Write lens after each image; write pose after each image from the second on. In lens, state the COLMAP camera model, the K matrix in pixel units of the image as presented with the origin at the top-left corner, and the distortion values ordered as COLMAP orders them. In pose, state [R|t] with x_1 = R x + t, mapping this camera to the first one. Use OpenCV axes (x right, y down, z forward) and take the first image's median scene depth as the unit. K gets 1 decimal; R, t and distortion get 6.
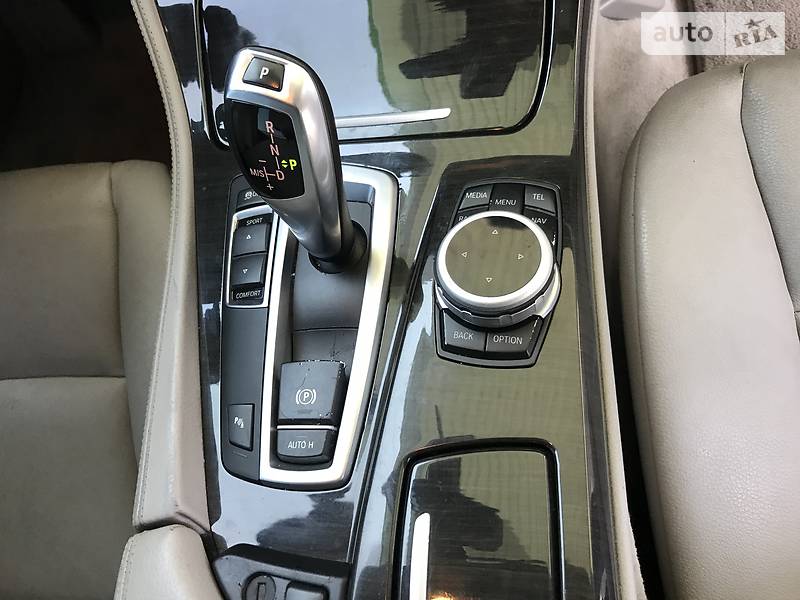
lens RADIAL K [[661.9, 0, 399.6], [0, 661.9, 295.6], [0, 0, 1]] dist [0.005315, -0.003860]
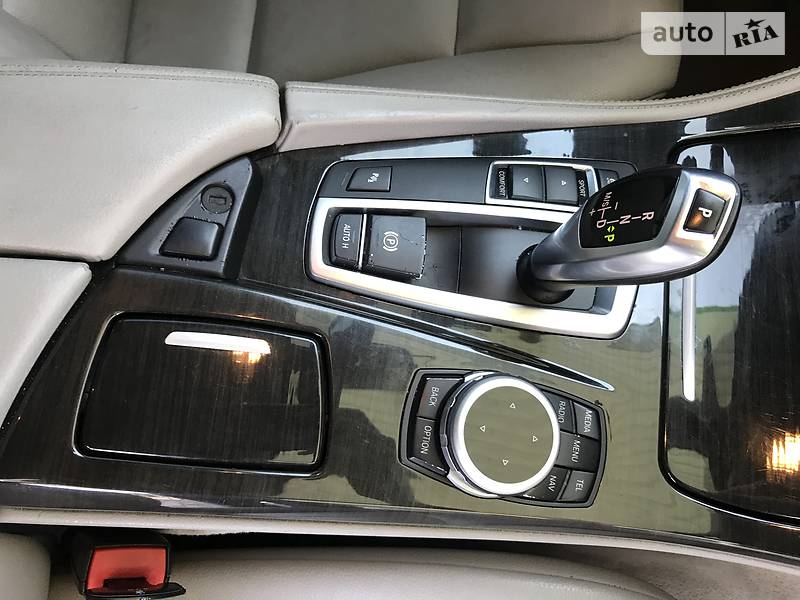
lens RADIAL K [[661.9, 0, 404.8], [0, 661.9, 303.6], [0, 0, 1]] dist [0.005315, -0.003860]
pose [[-0.053063, 0.998582, 0.004218, -0.048378], [-0.961117, -0.052218, 0.271161, -0.158962], [0.270997, 0.010334, 0.962525, -0.004401]]
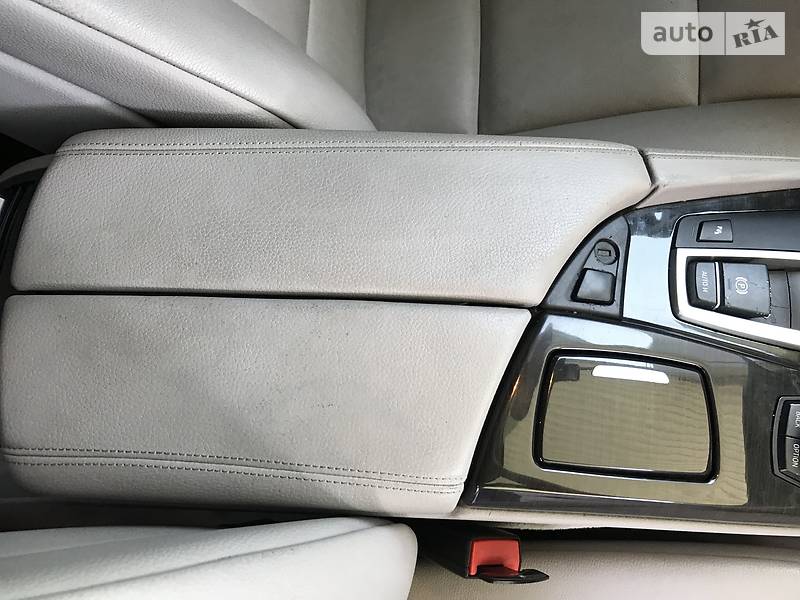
lens RADIAL K [[661.9, 0, 393.5], [0, 661.9, 302.1], [0, 0, 1]] dist [0.005315, -0.003860]
pose [[-0.055039, 0.998291, 0.019619, -0.099468], [-0.952627, -0.058387, 0.298483, 0.403654], [0.299119, -0.002261, 0.954213, -0.385217]]
